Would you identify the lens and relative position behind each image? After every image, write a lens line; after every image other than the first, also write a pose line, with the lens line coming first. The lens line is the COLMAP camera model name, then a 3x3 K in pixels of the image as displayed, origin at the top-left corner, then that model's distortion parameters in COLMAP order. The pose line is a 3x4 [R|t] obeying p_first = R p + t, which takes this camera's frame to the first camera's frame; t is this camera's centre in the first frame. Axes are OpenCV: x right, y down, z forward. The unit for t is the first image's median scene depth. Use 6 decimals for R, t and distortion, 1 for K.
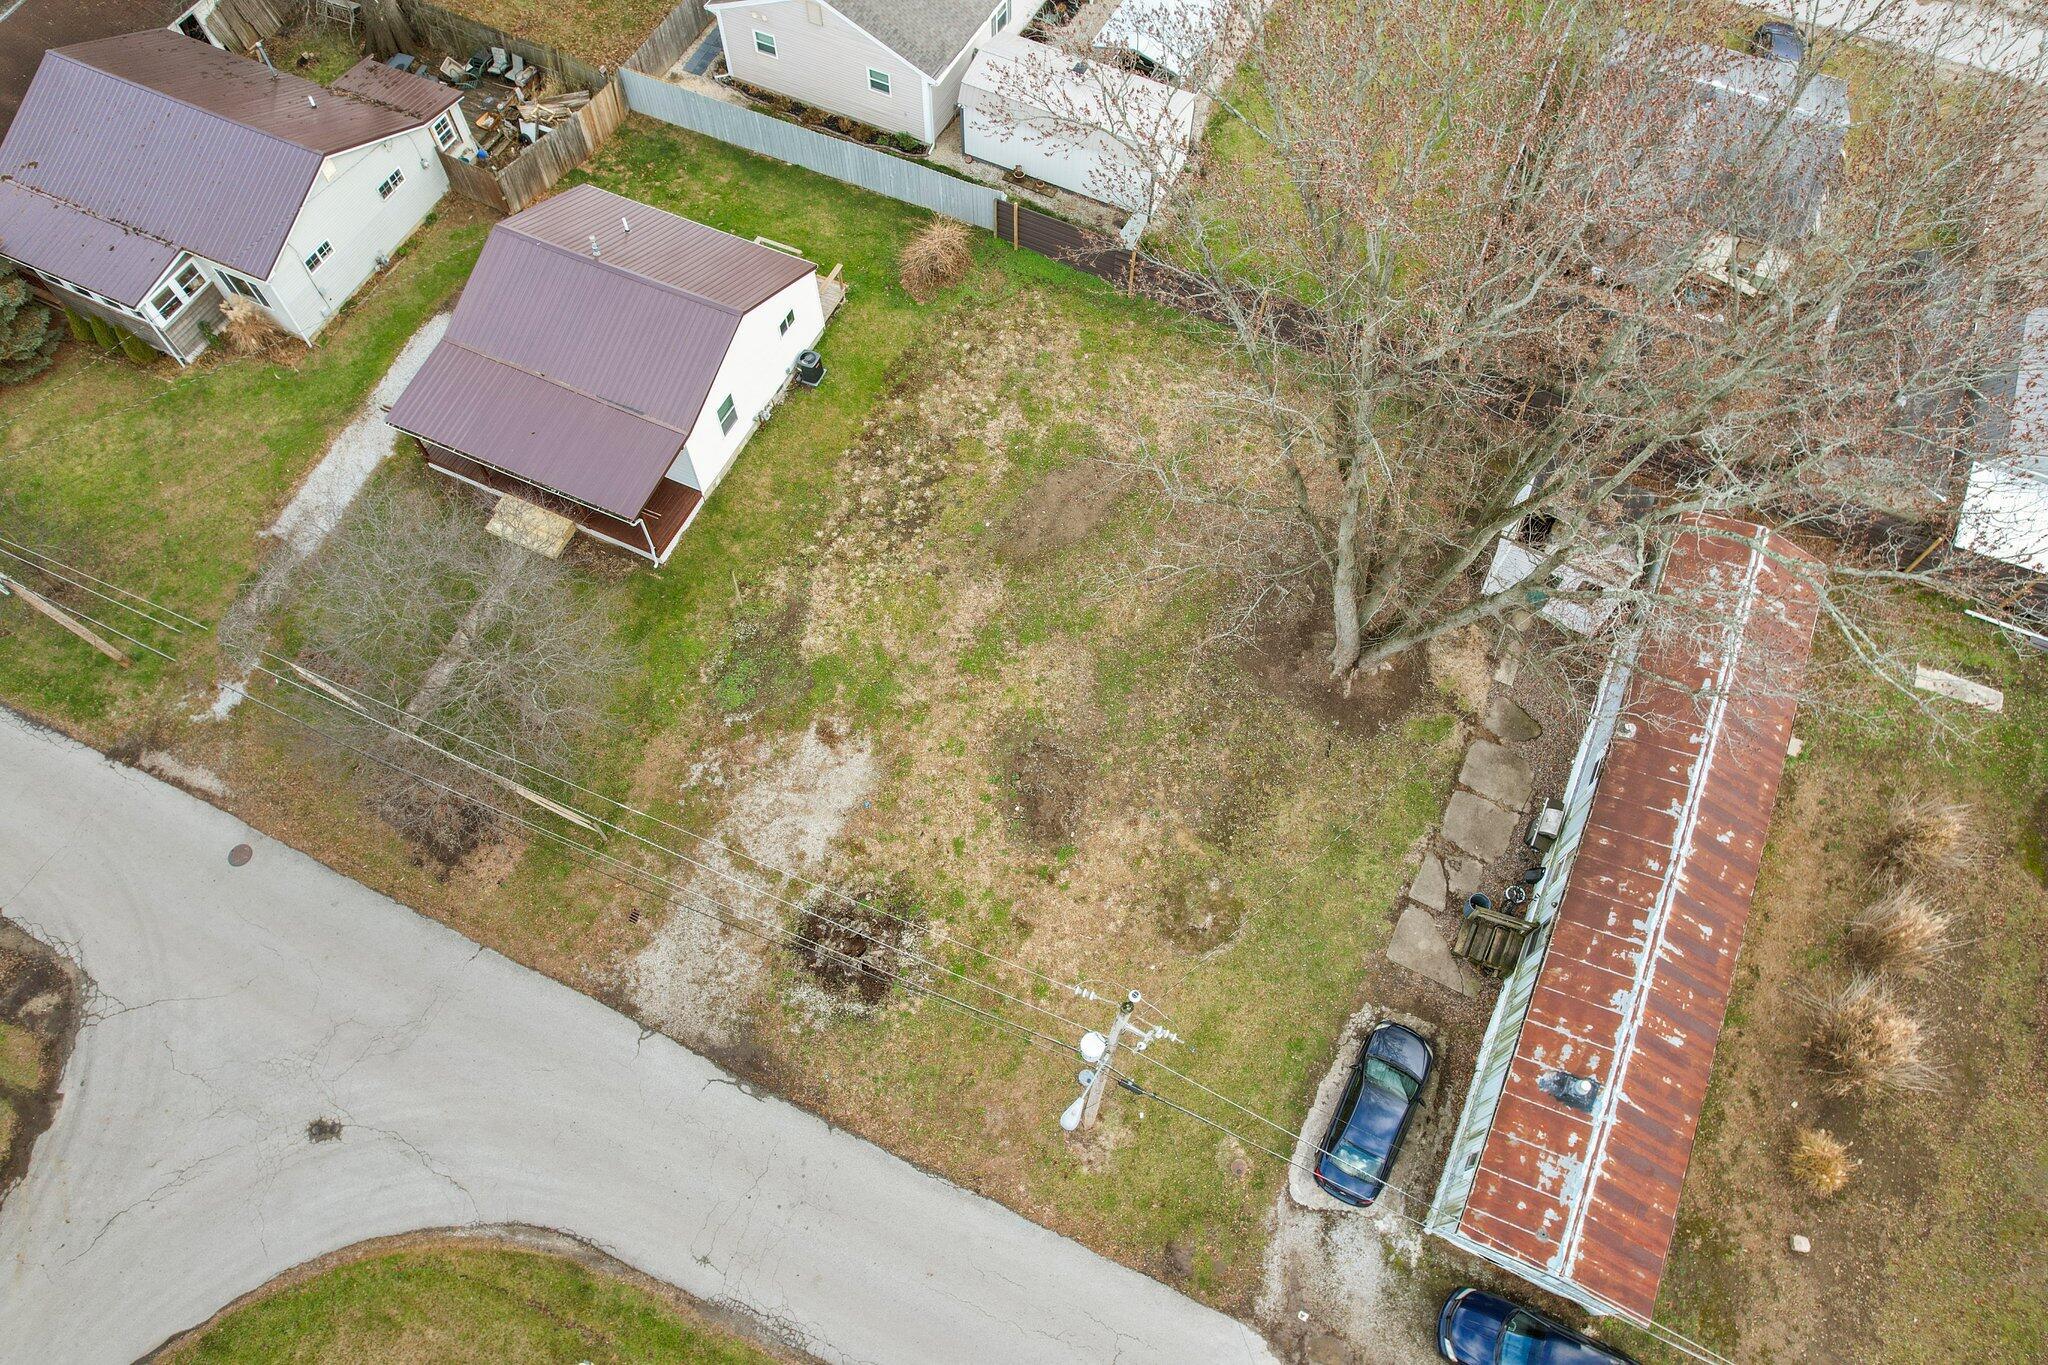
lens RADIAL K [[1315.2, 0, 1031.8], [0, 1315.2, 691.2], [0, 0, 1]] dist [-0.079345, 0.067465]
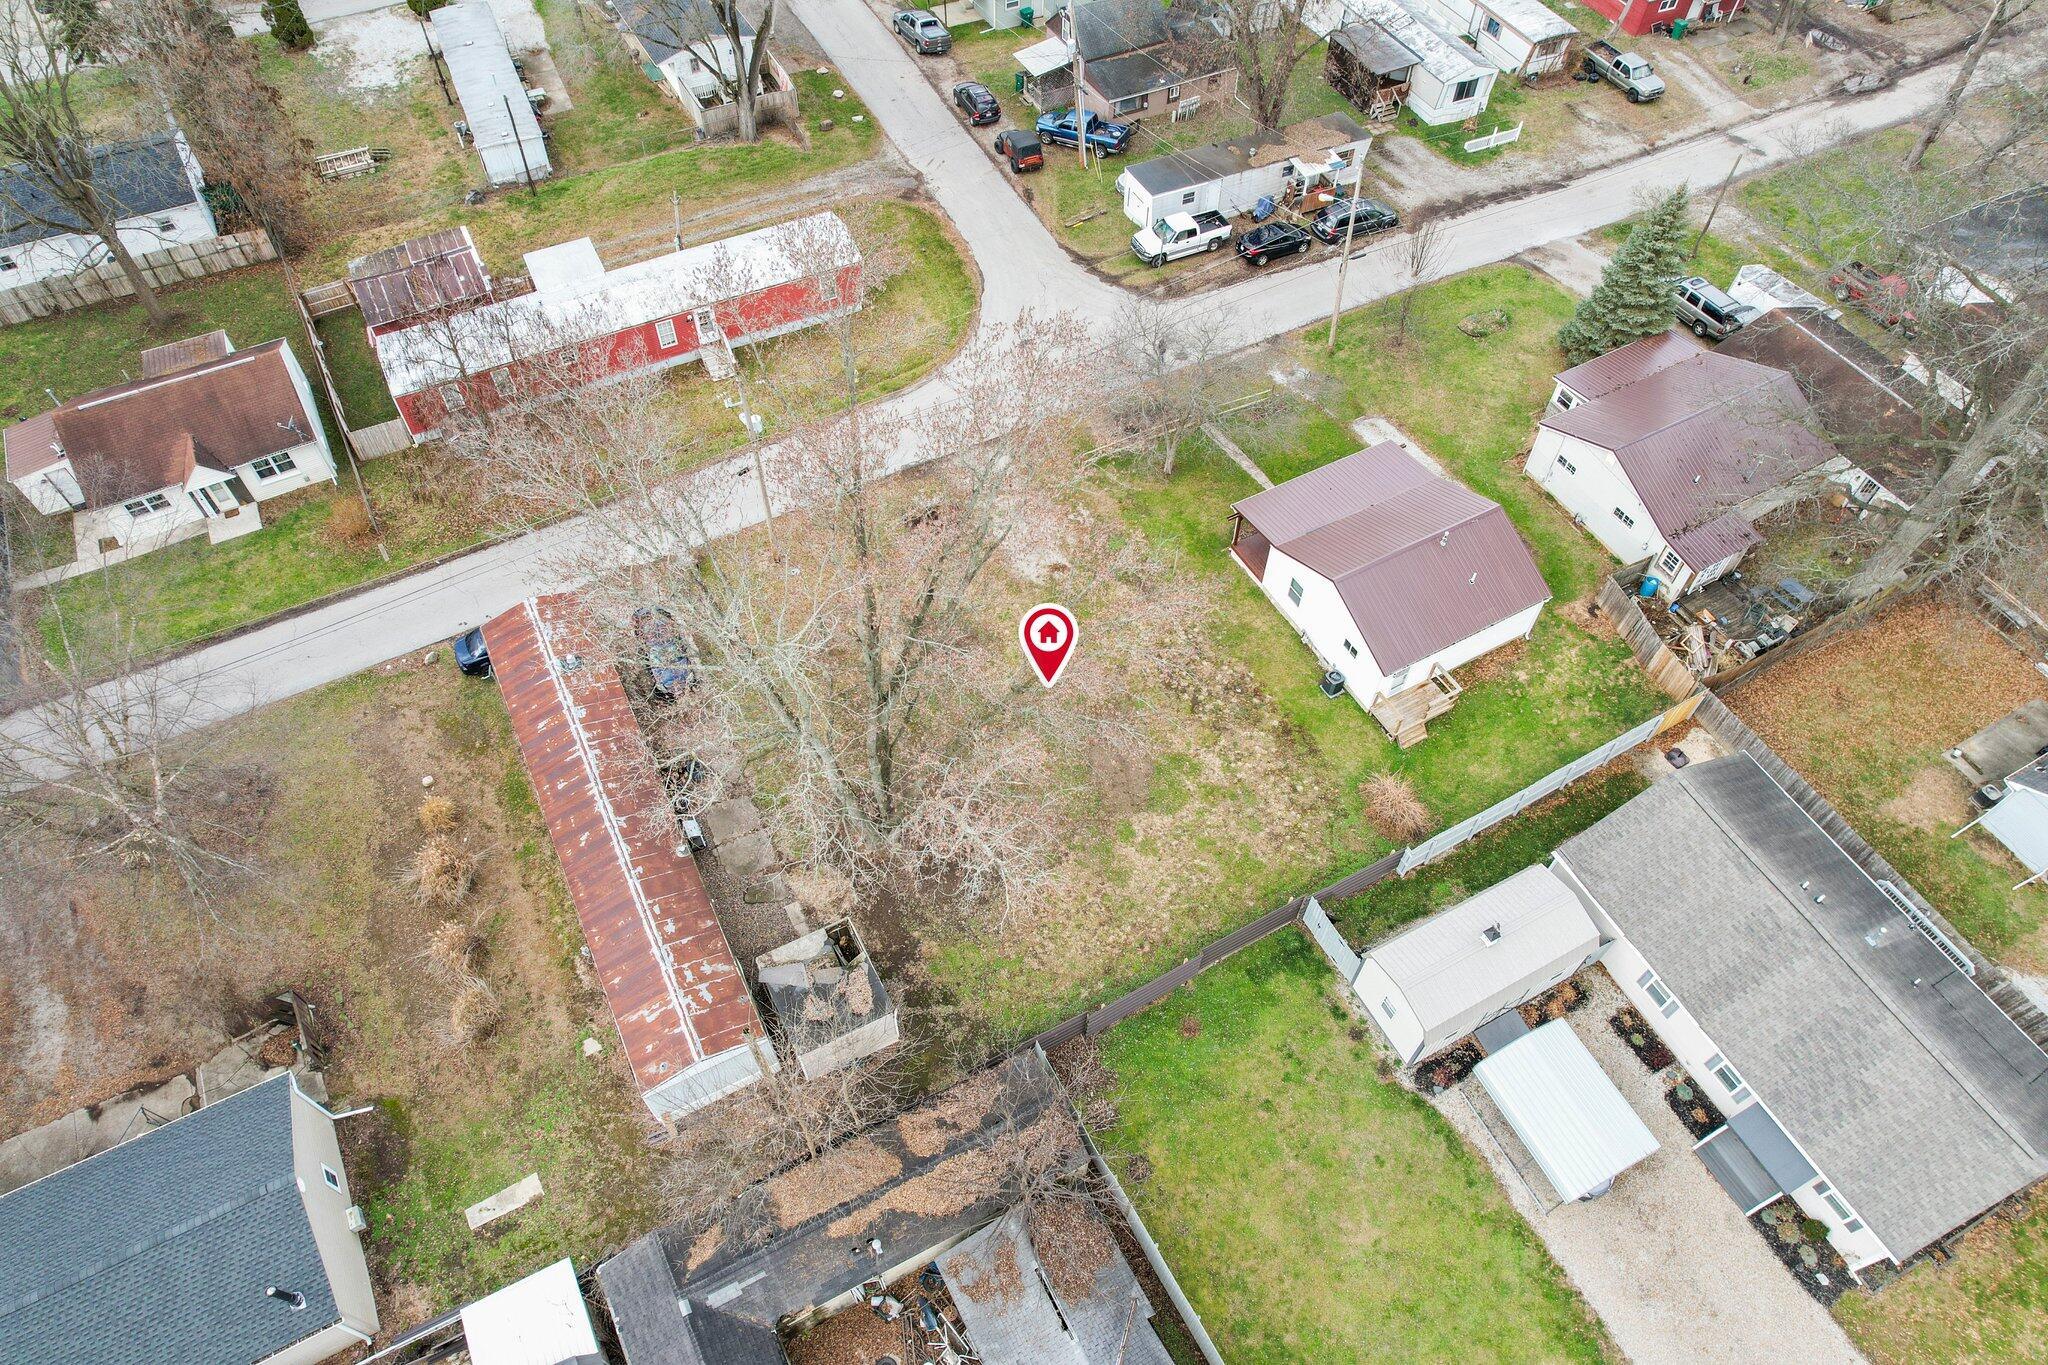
lens RADIAL K [[1315.2, 0, 1033.5], [0, 1315.2, 685.1], [0, 0, 1]] dist [-0.079345, 0.067465]
pose [[-0.595789, 0.635888, -0.490593, 0.751277], [-0.720690, -0.153701, 0.676004, -1.067587], [0.354458, 0.756322, 0.549851, 0.227258]]
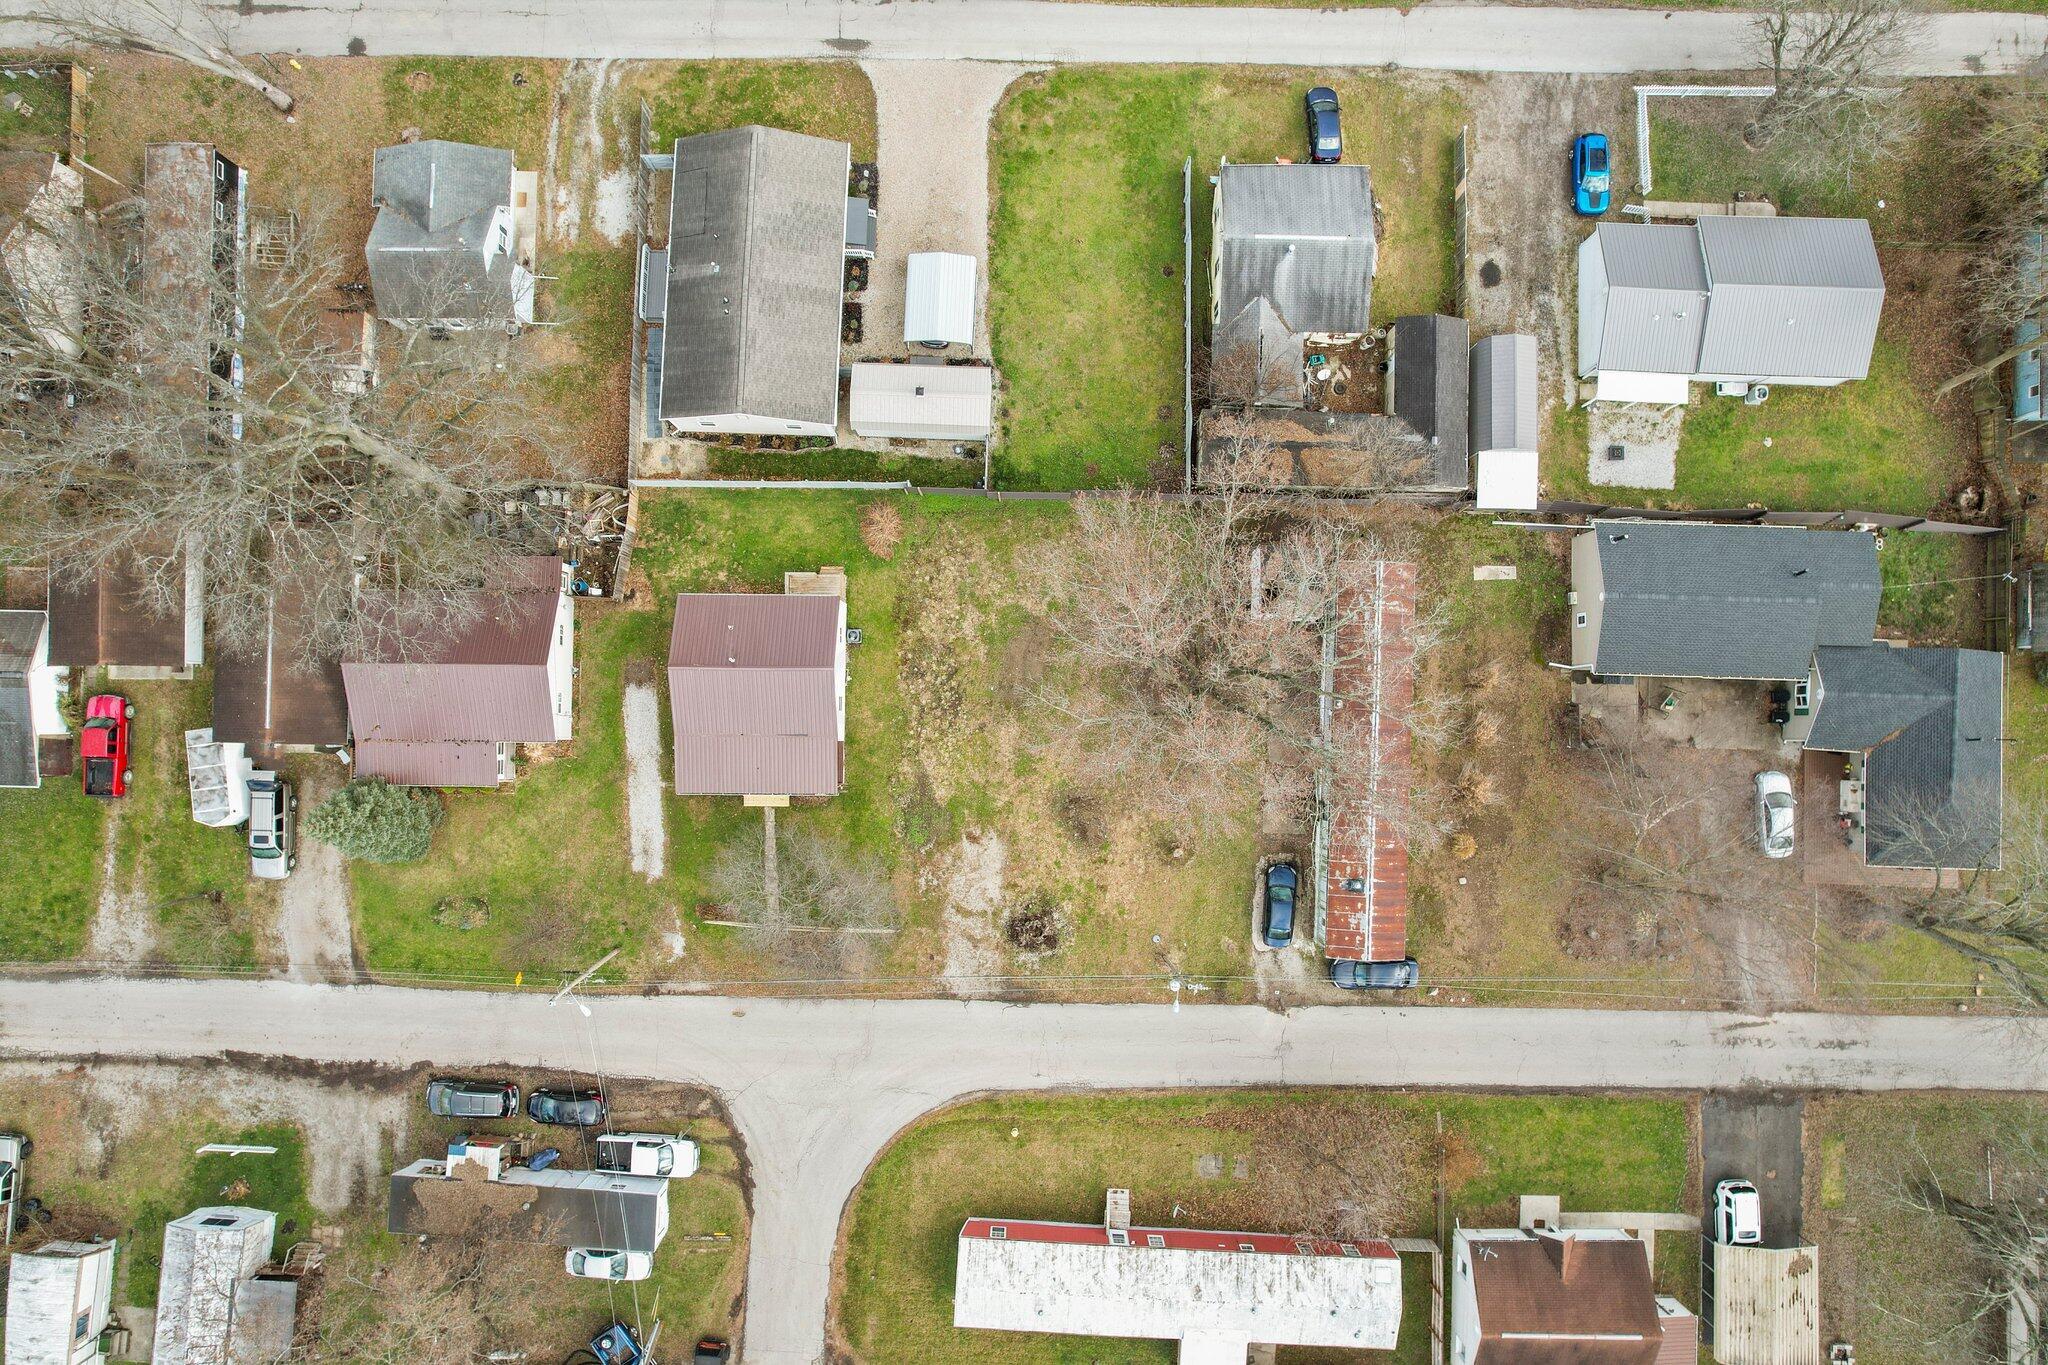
lens RADIAL K [[1315.2, 0, 1026.9], [0, 1315.2, 693.6], [0, 0, 1]] dist [-0.079345, 0.067465]
pose [[0.913979, -0.405758, 0.001891, 0.004905], [0.363991, 0.821939, 0.438094, -1.015603], [-0.179314, -0.399721, 0.898927, -0.737512]]
